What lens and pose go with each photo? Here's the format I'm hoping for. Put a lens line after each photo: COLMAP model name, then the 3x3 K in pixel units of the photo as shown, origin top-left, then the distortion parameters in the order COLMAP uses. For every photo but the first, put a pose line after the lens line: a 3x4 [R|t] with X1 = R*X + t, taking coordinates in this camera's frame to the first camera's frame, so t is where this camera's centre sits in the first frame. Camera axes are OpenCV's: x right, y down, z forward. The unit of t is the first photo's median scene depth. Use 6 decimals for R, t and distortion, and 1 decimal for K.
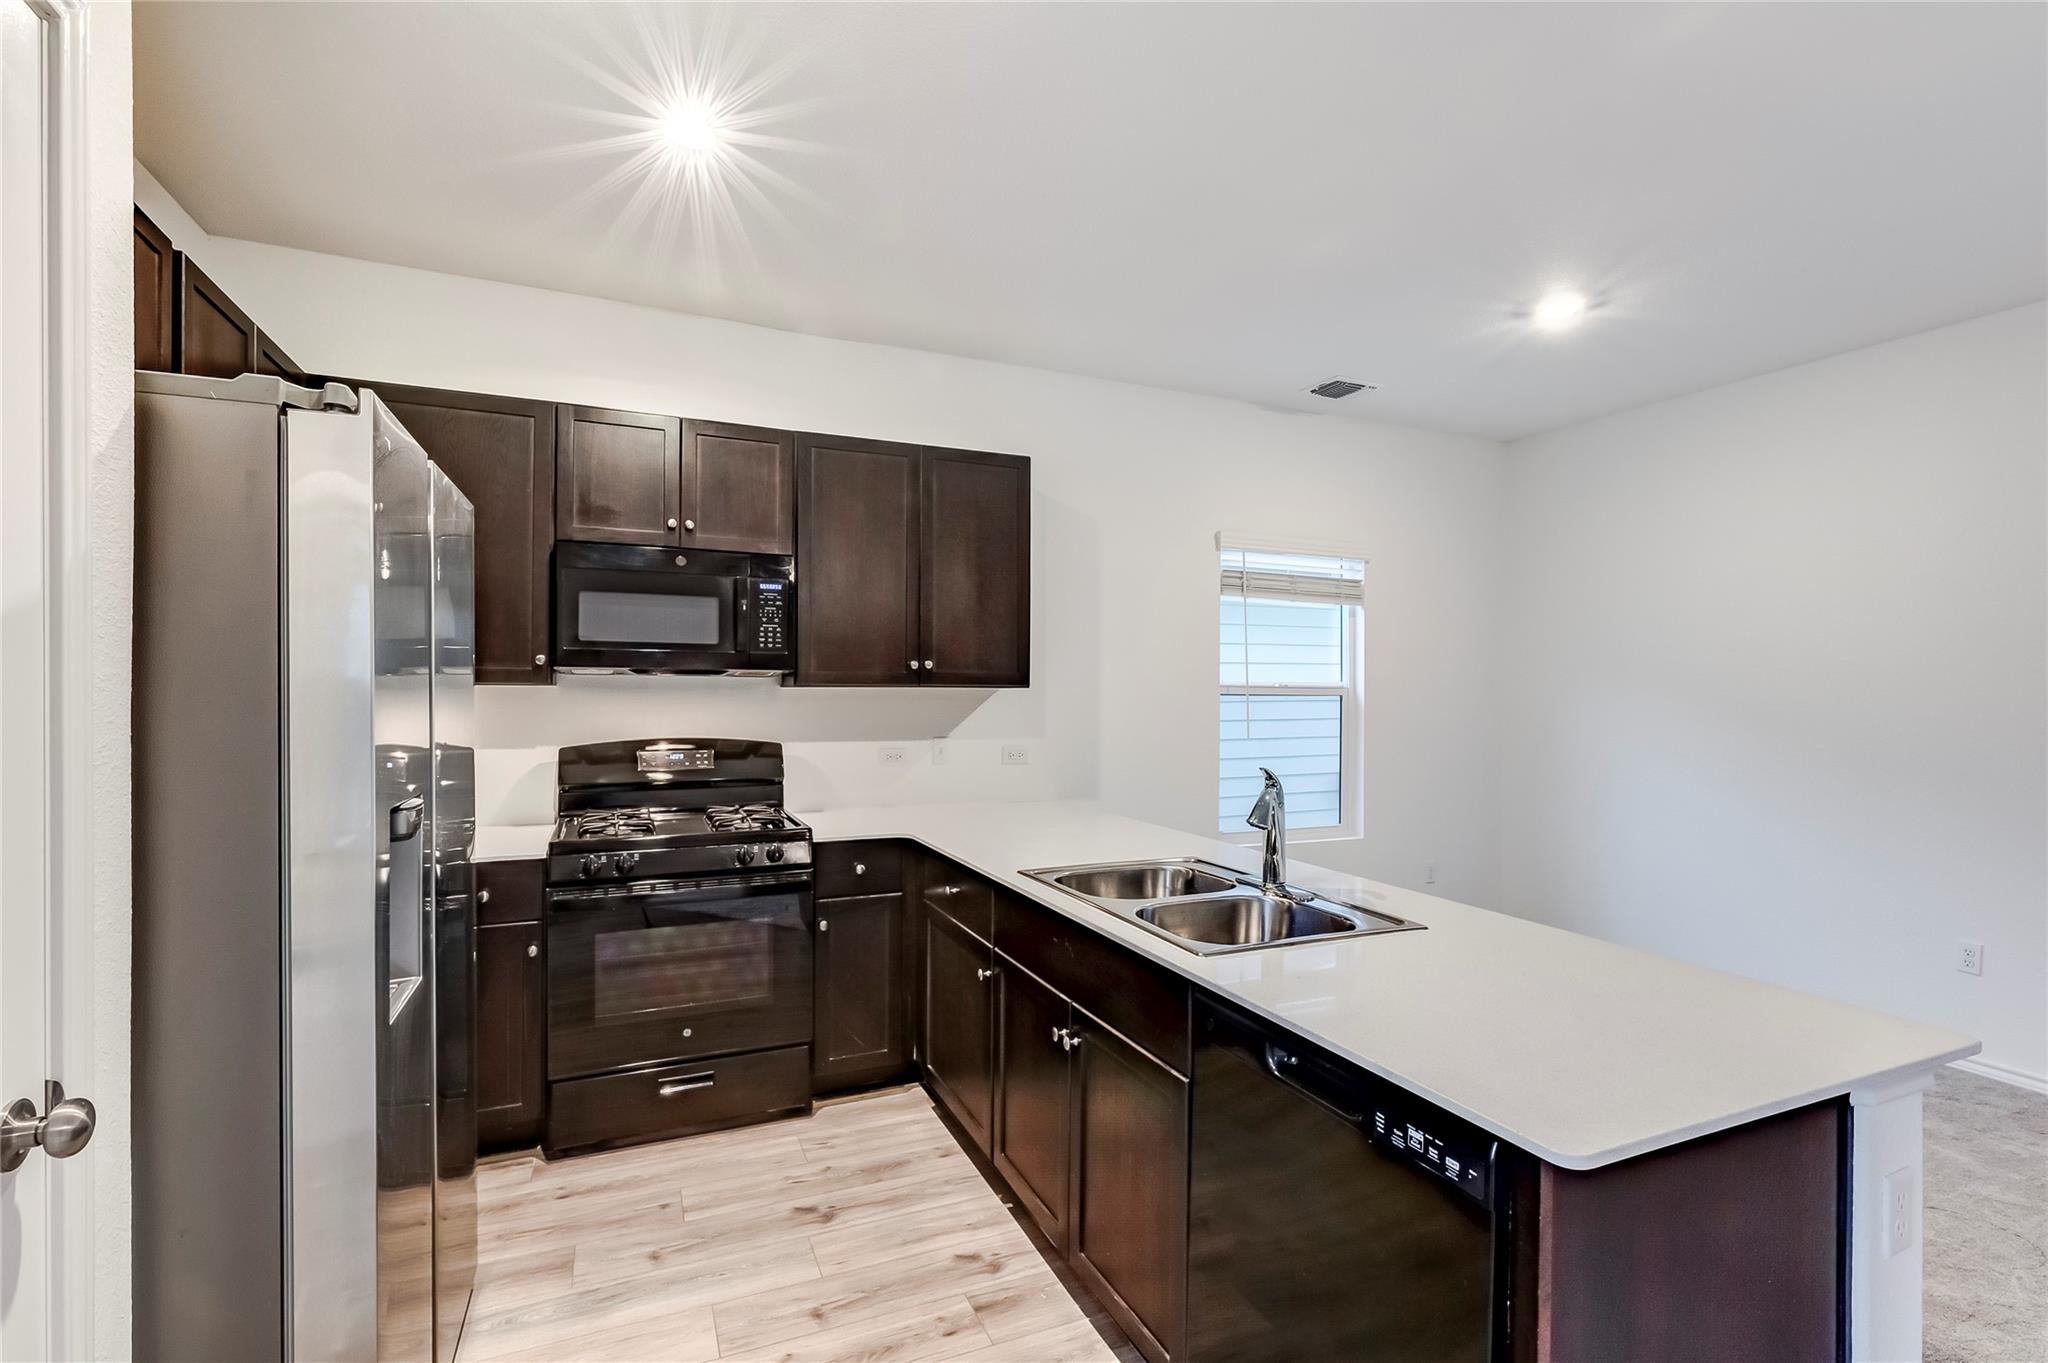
lens RADIAL K [[935.9, 0, 1015.0], [0, 935.9, 684.7], [0, 0, 1]] dist [0.002945, -0.001463]
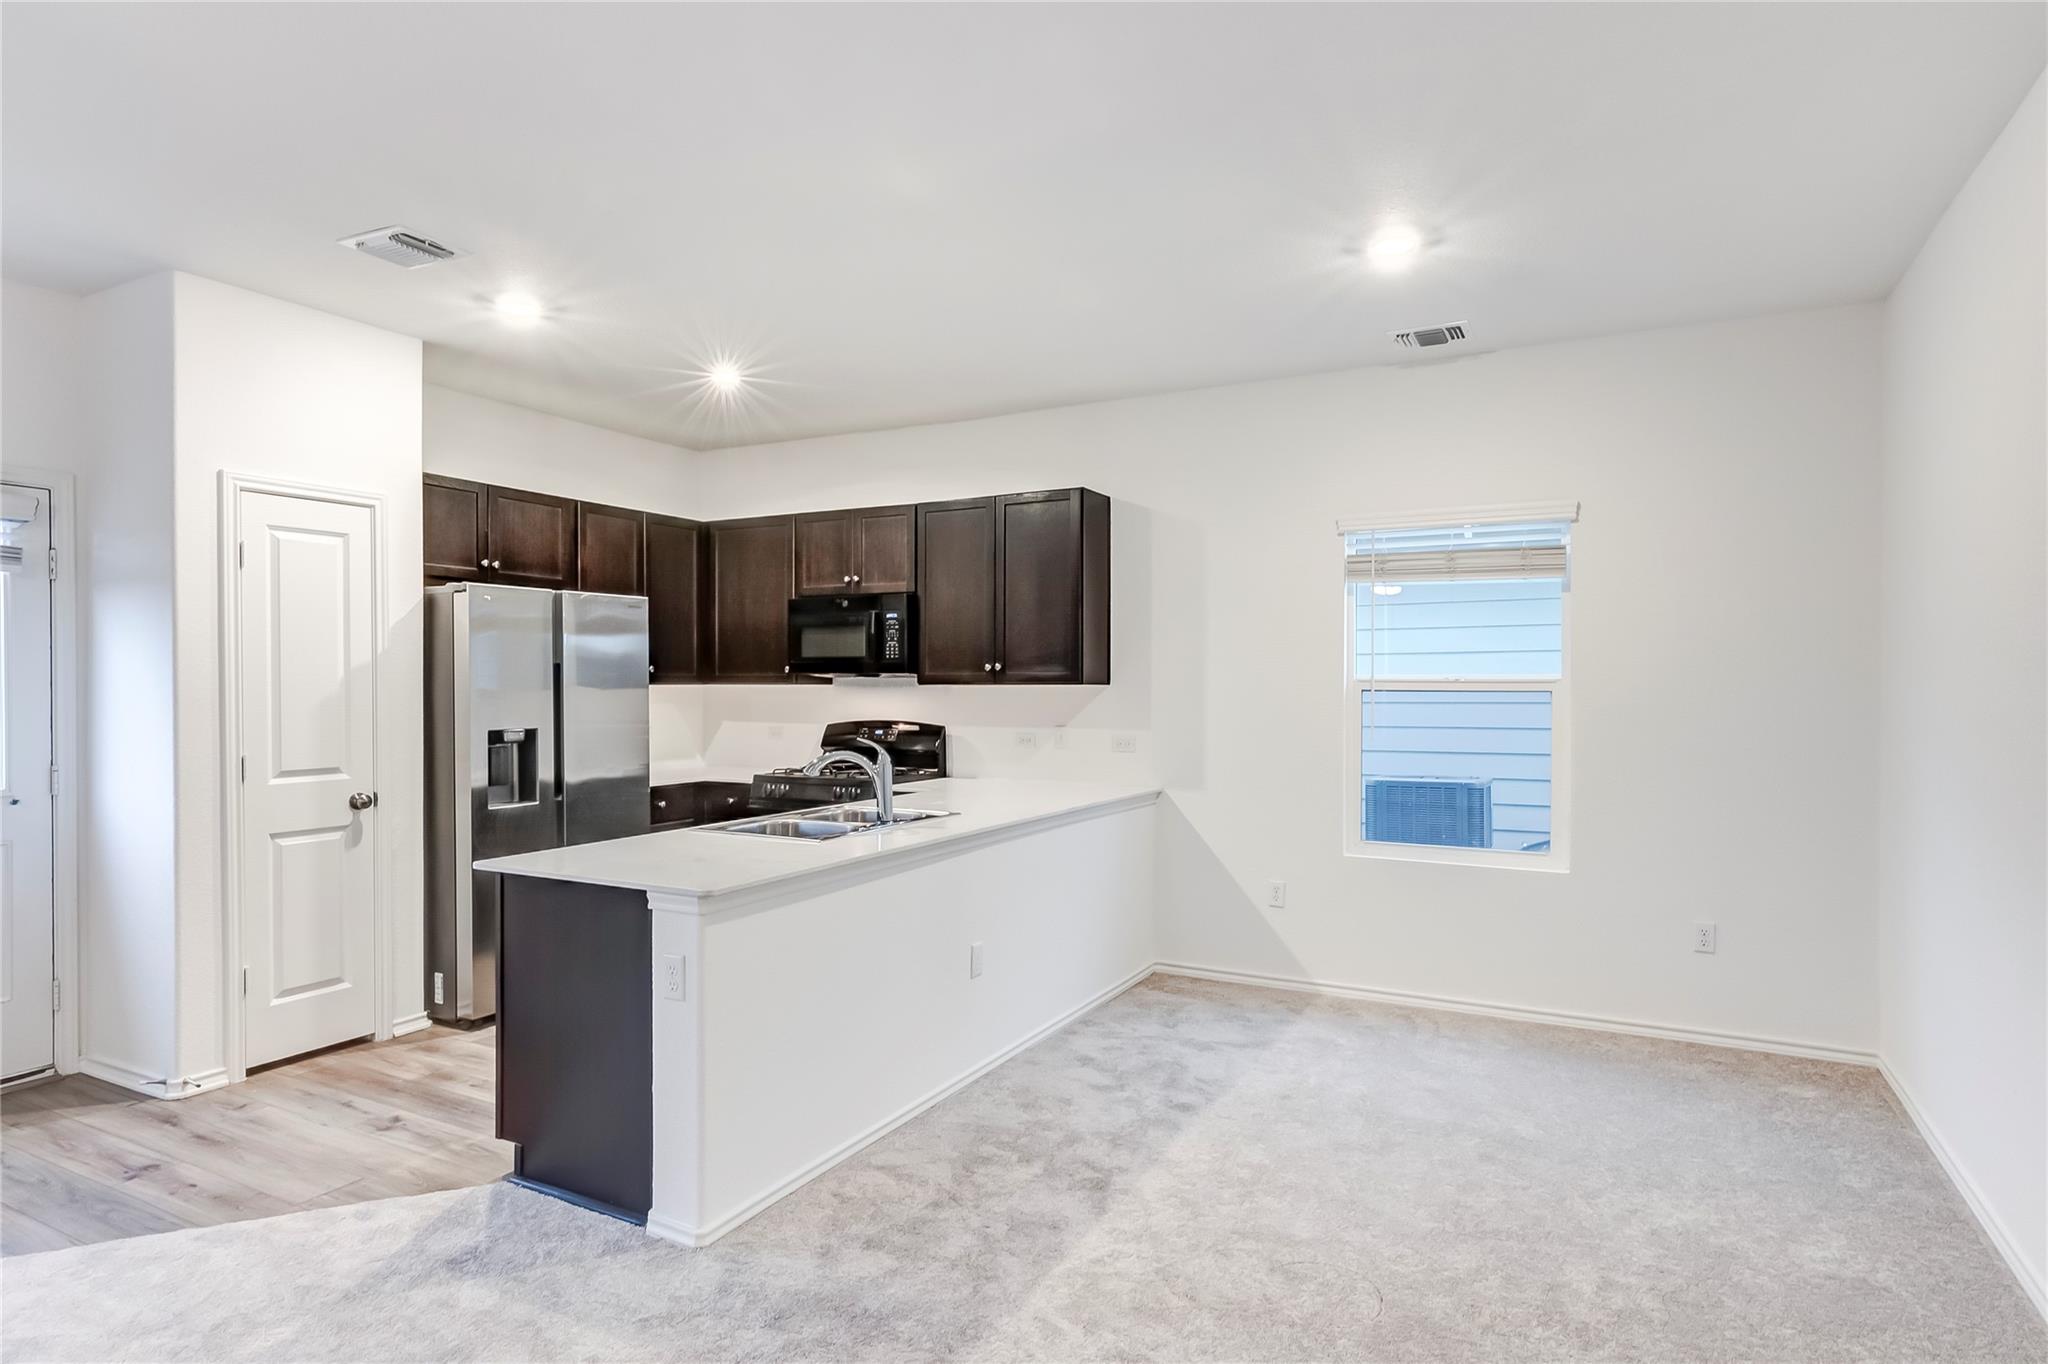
lens RADIAL K [[1128.0, 0, 1007.9], [0, 1128.0, 688.3], [0, 0, 1]] dist [0.004089, 0.001771]
pose [[0.615134, -0.003670, -0.788414, 1.205488], [0.008047, 0.999966, 0.001624, 0.006042], [0.788381, -0.007344, 0.615143, 0.057845]]
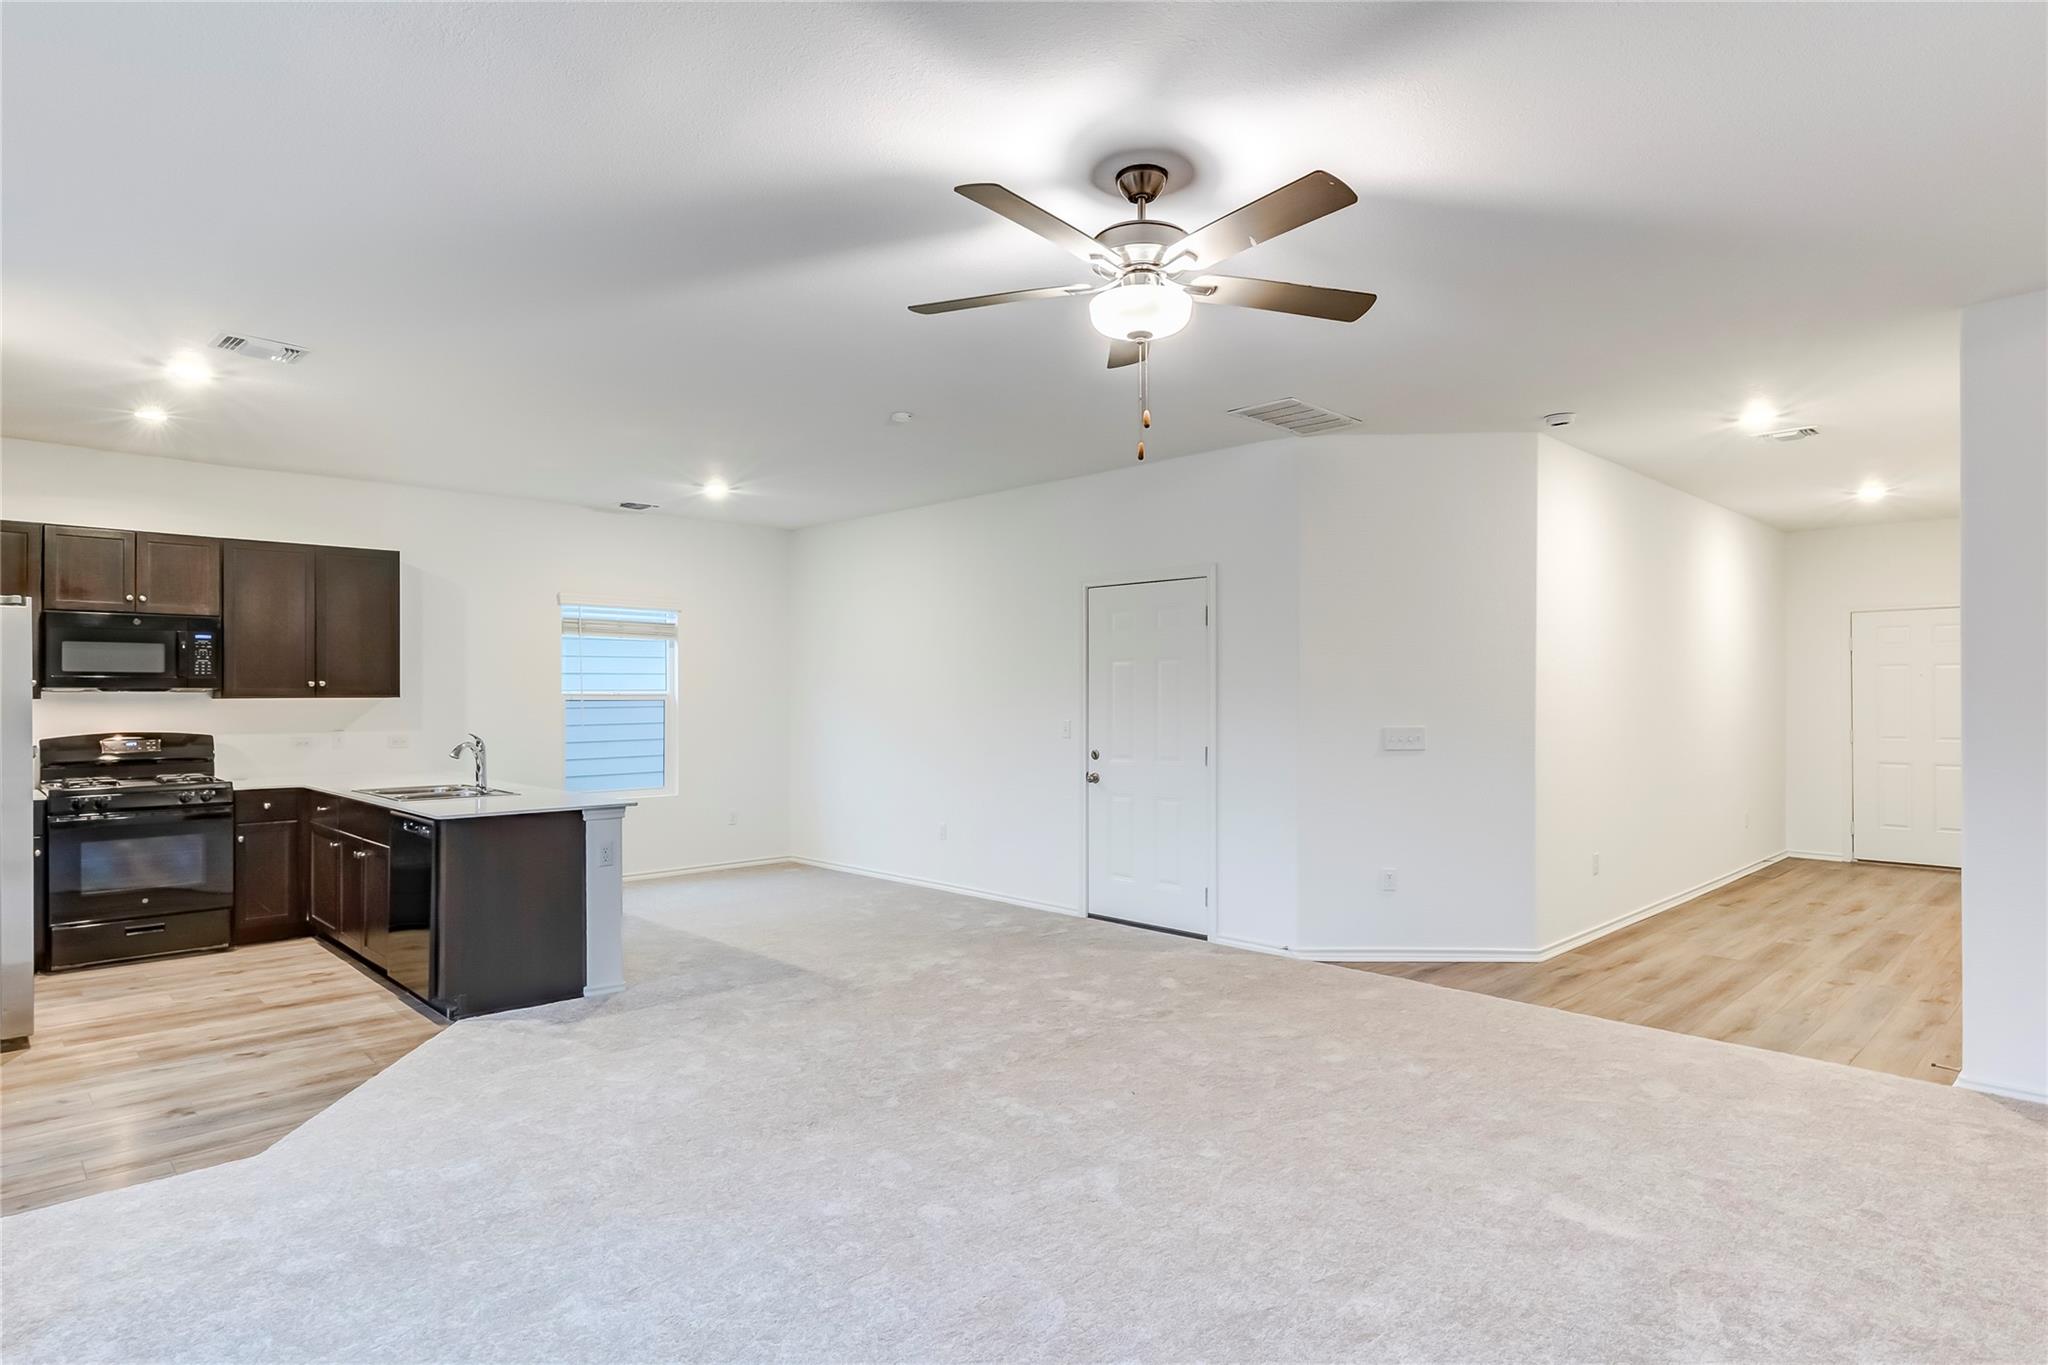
lens RADIAL K [[1128.0, 0, 1029.9], [0, 1128.0, 684.2], [0, 0, 1]] dist [0.004089, 0.001771]
pose [[0.933202, -0.005573, 0.359310, 0.363587], [0.007691, 0.999960, -0.004465, -0.002439], [-0.359271, 0.006930, 0.933208, -1.315834]]
